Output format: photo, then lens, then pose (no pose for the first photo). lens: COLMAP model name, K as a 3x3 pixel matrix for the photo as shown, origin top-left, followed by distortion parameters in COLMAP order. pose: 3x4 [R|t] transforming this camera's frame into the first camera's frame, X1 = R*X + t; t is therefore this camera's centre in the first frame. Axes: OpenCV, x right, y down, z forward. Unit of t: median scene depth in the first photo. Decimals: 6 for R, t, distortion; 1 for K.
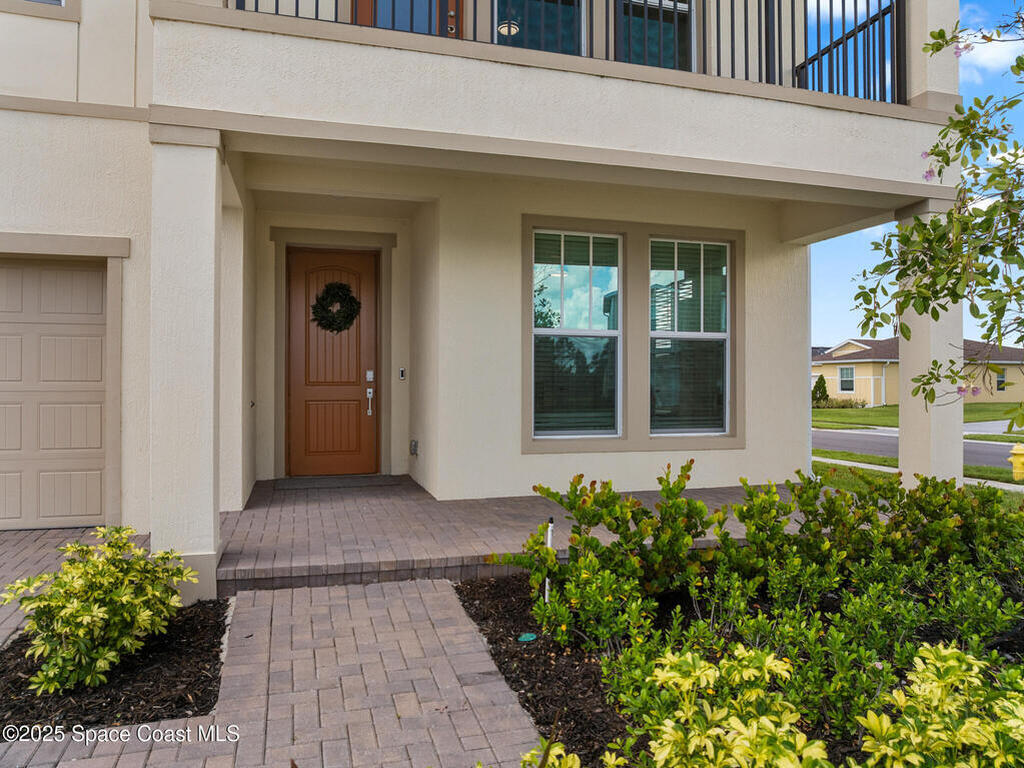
lens RADIAL K [[722.7, 0, 515.6], [0, 722.7, 381.2], [0, 0, 1]] dist [-0.026201, -0.023973]
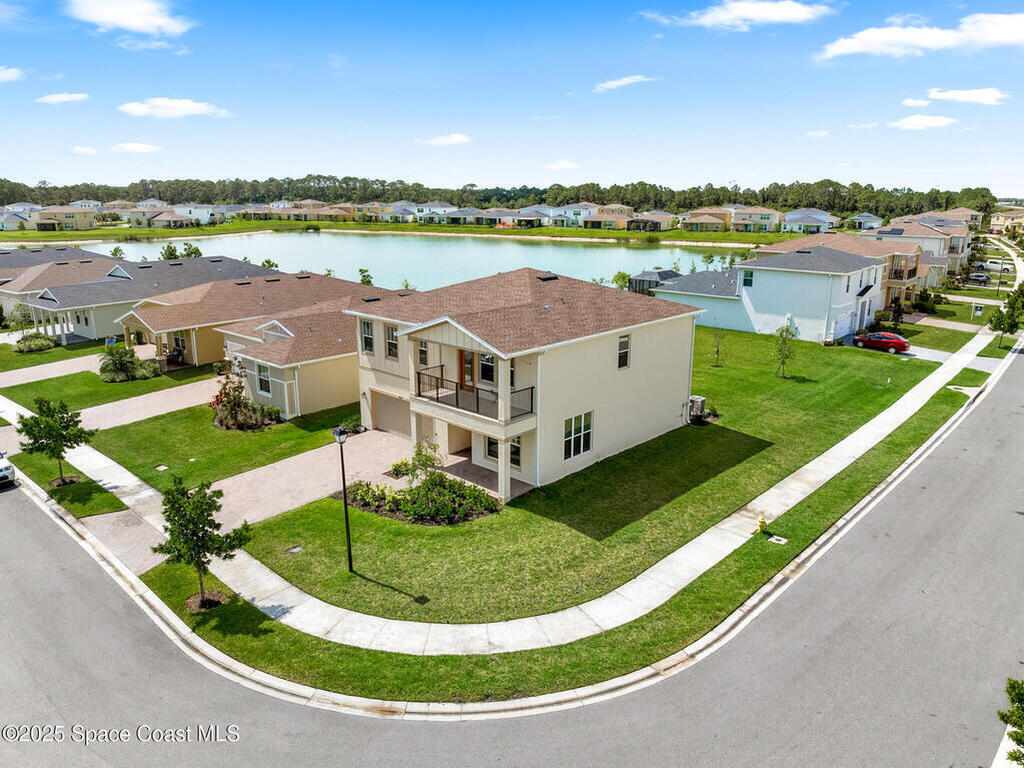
lens RADIAL K [[722.7, 0, 515.6], [0, 722.7, 381.2], [0, 0, 1]] dist [-0.026201, -0.023973]
pose [[0.513639, 0.214852, -0.830670, 3.671568], [0.000602, 0.968050, 0.250757, -1.477154], [0.858006, -0.129299, 0.497099, -1.066576]]
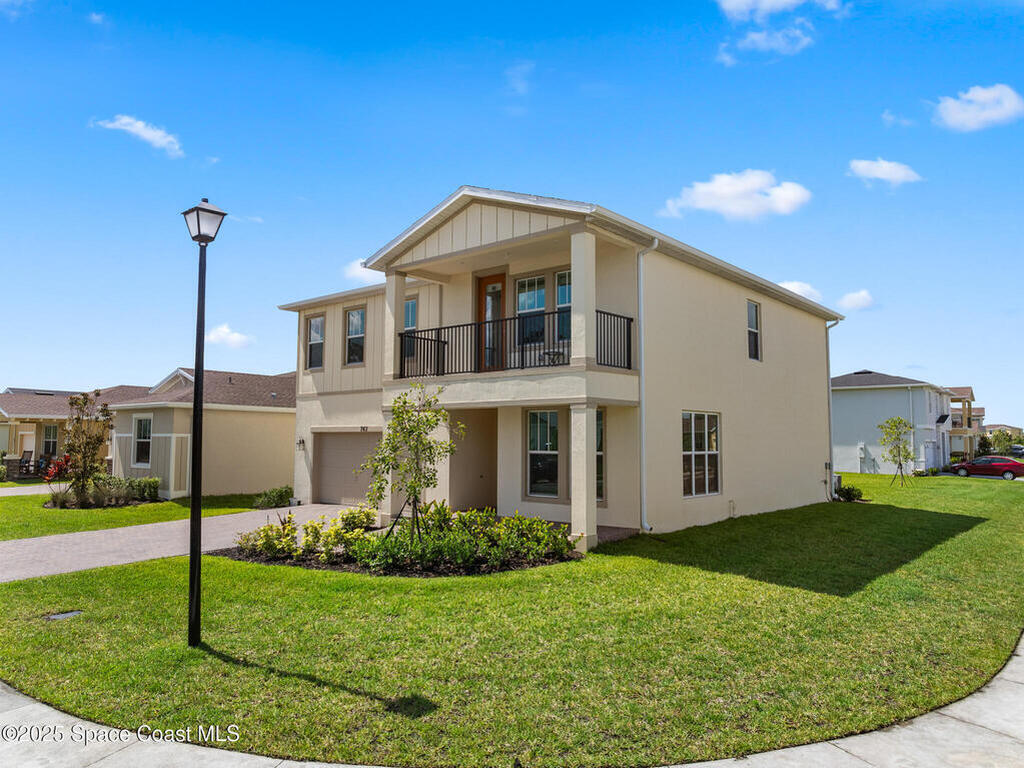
lens RADIAL K [[722.7, 0, 515.6], [0, 722.7, 381.2], [0, 0, 1]] dist [-0.026201, -0.023973]
pose [[0.553574, -0.069181, -0.829921, 1.899741], [-0.002712, 0.996389, -0.084866, -0.091775], [0.832795, 0.049230, 0.551387, -0.384452]]
